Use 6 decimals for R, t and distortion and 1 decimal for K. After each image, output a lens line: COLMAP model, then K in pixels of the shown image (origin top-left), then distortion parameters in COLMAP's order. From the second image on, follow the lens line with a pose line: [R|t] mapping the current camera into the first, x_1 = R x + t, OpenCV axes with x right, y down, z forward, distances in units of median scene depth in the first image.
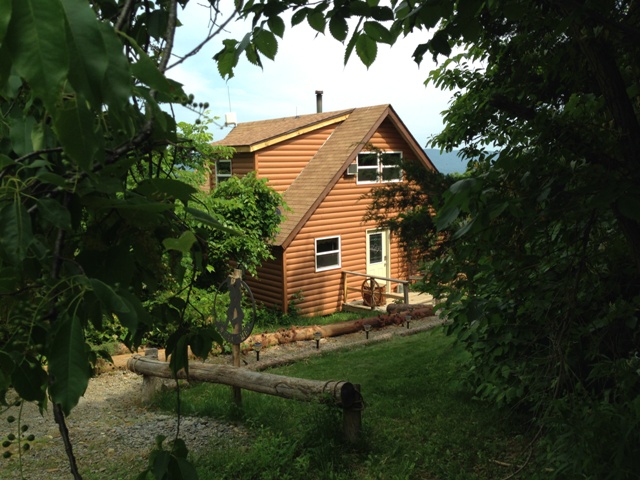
lens RADIAL K [[572.7, 0, 320.0], [0, 572.7, 240.0], [0, 0, 1]] dist [0.100742, -0.177585]
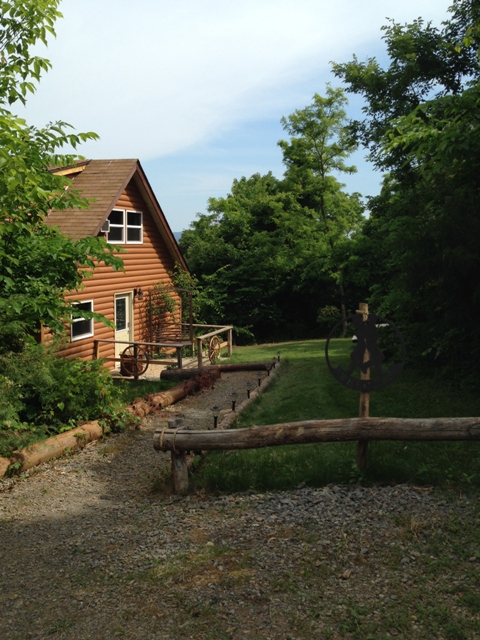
lens RADIAL K [[572.7, 0, 240.0], [0, 572.7, 320.0], [0, 0, 1]] dist [0.100742, -0.177585]
pose [[0.854768, -0.024060, 0.518452, -0.231609], [0.021123, 0.999710, 0.011569, 0.017778], [-0.518580, 0.001063, 0.855028, 0.111740]]
